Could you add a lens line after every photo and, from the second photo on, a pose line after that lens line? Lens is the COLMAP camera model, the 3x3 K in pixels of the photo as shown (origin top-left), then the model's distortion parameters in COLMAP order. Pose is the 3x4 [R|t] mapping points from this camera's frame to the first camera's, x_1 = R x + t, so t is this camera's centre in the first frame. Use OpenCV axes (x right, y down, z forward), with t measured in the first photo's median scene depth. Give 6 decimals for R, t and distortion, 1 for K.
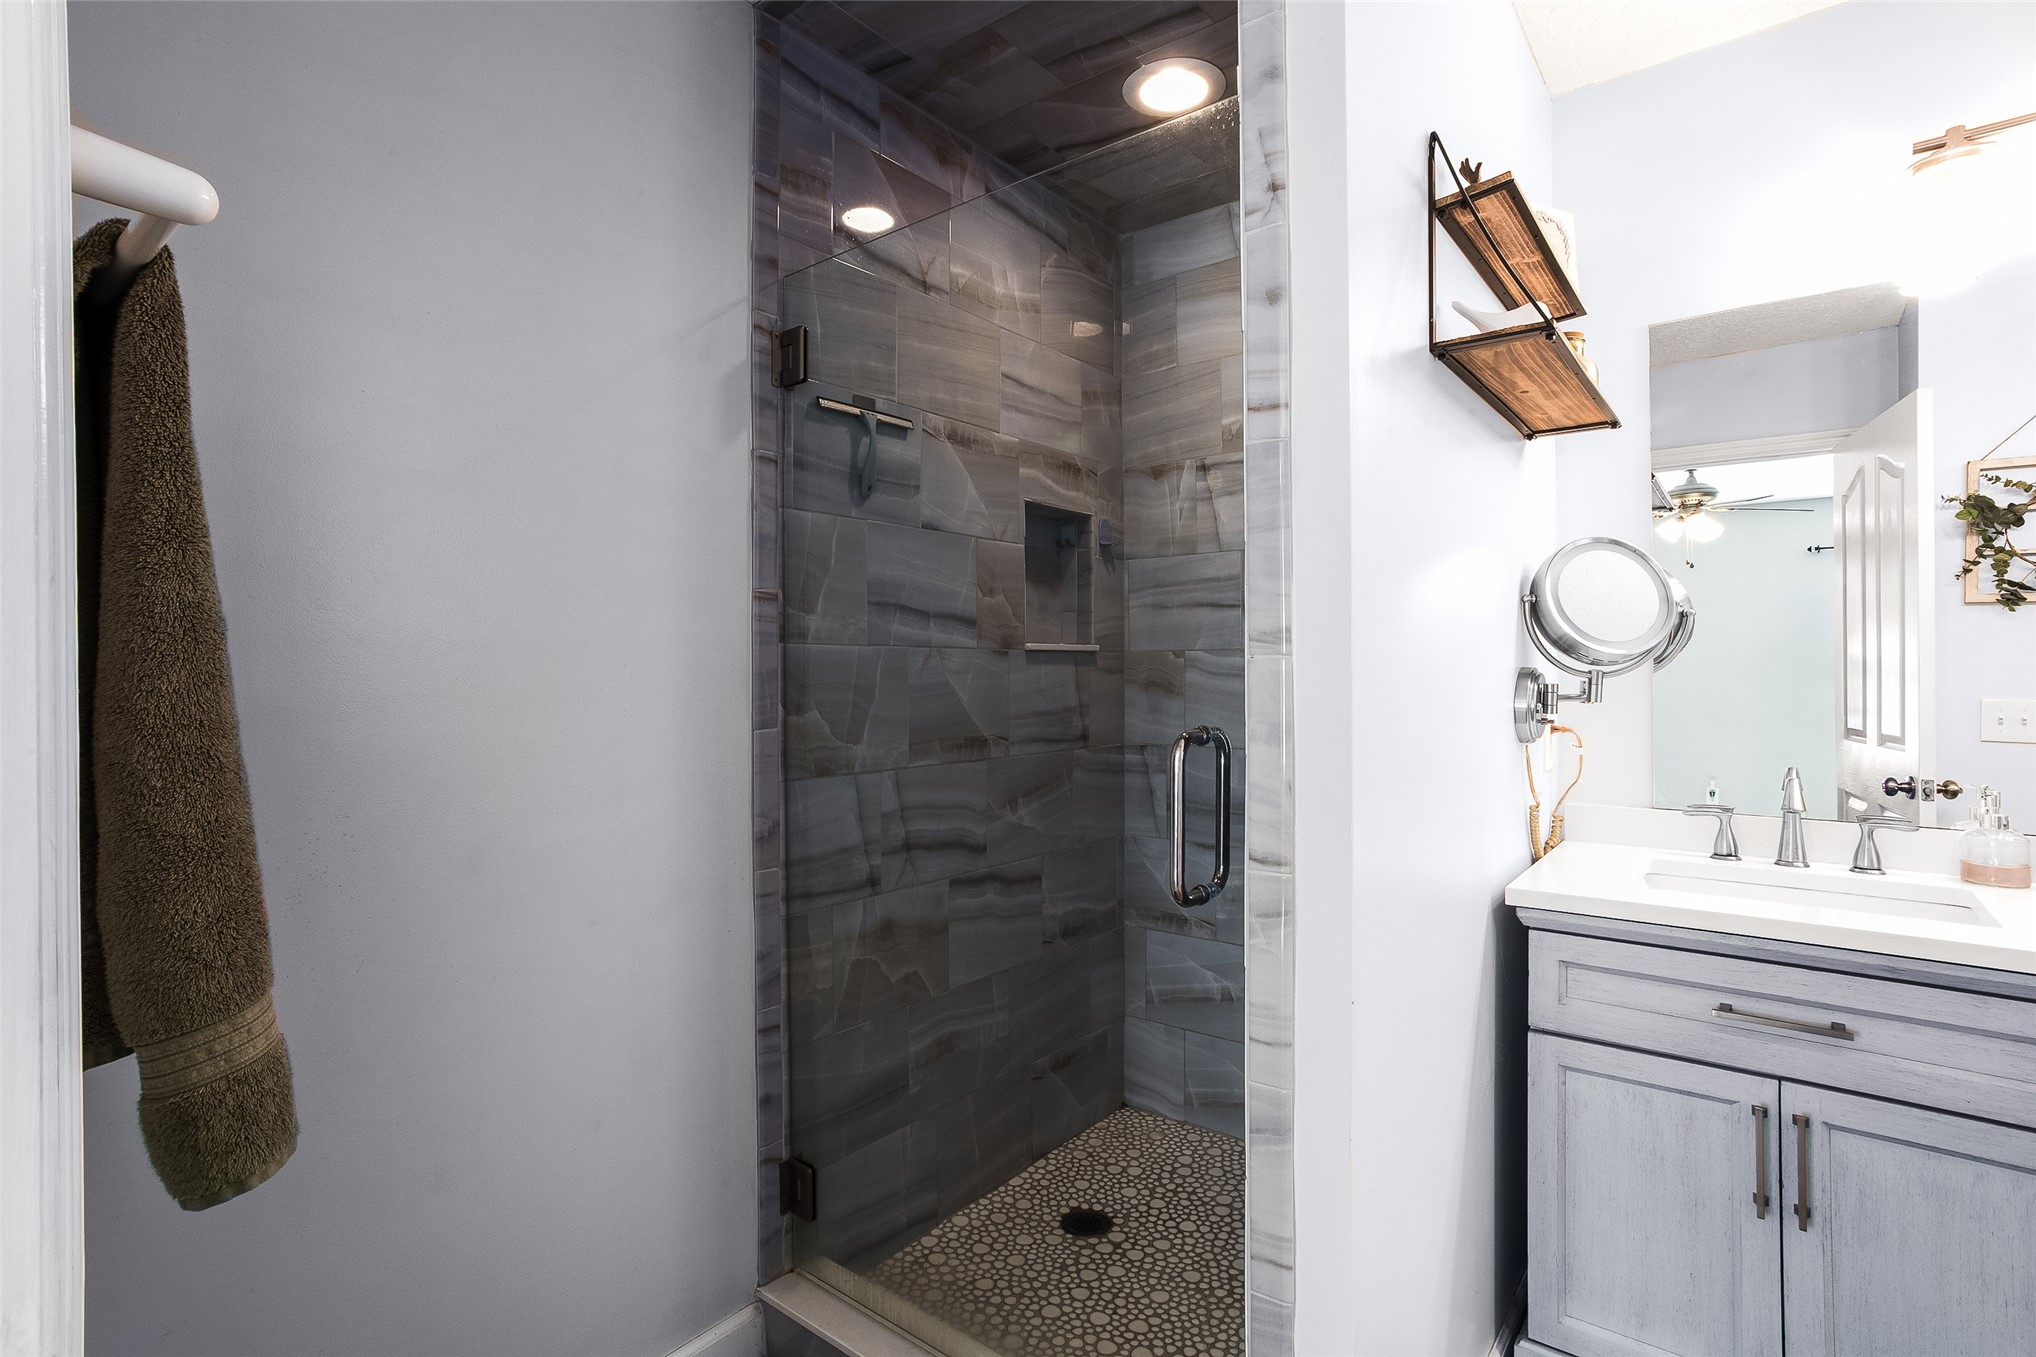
lens RADIAL K [[978.7, 0, 1002.4], [0, 978.7, 662.8], [0, 0, 1]] dist [-0.045617, 0.021042]
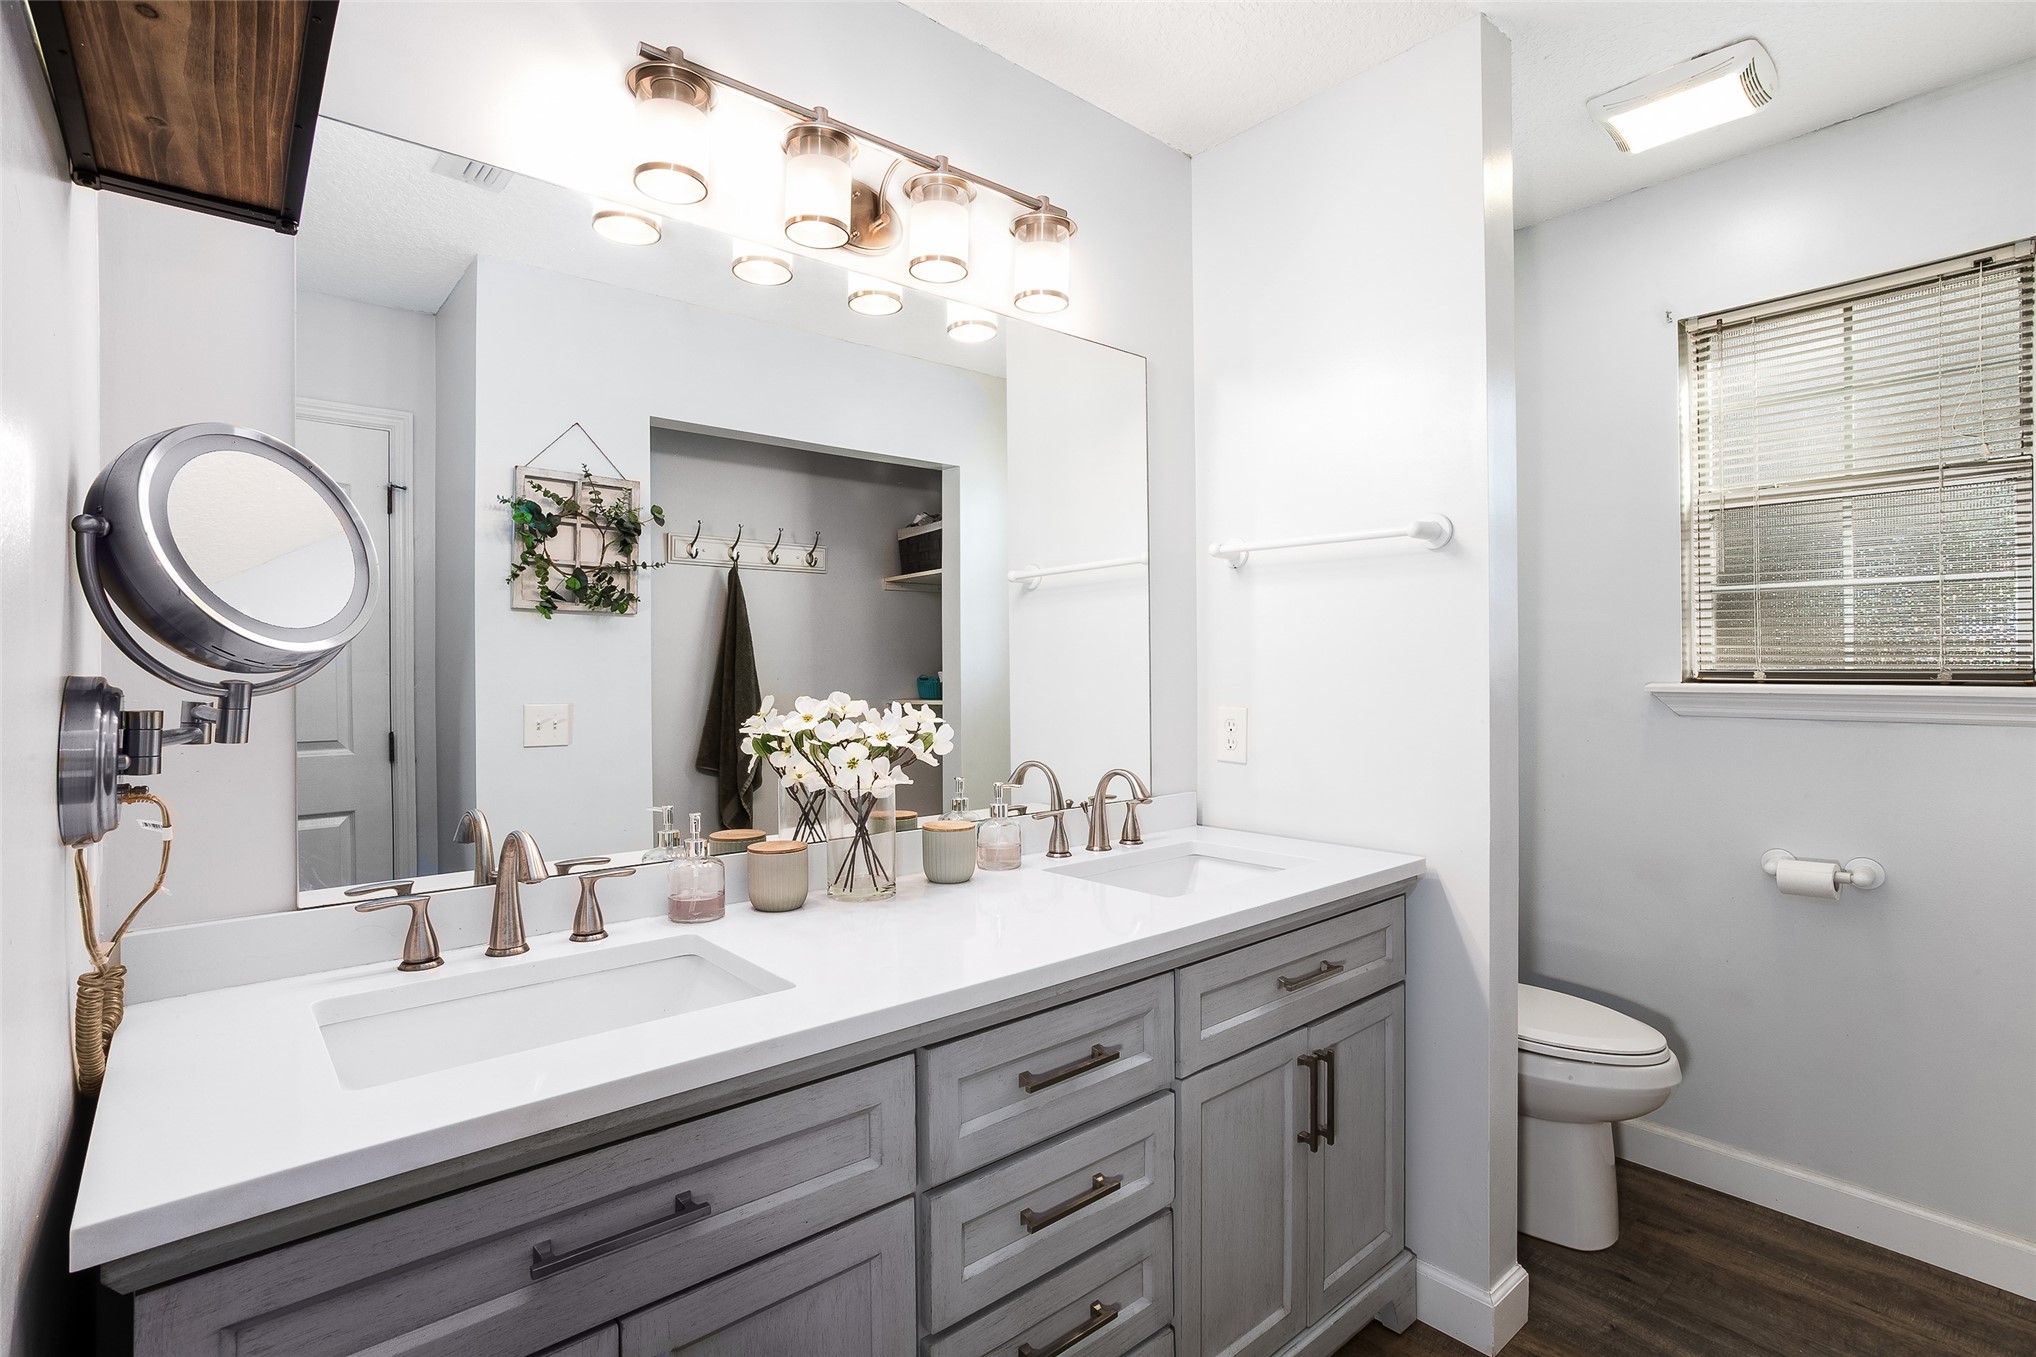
lens RADIAL K [[978.7, 0, 1002.4], [0, 978.7, 662.8], [0, 0, 1]] dist [-0.045617, 0.021042]
pose [[0.181691, 0.007153, 0.983330, 0.181130], [0.000050, 0.999973, -0.007283, 0.001763], [-0.983356, 0.001373, 0.181686, 0.494702]]
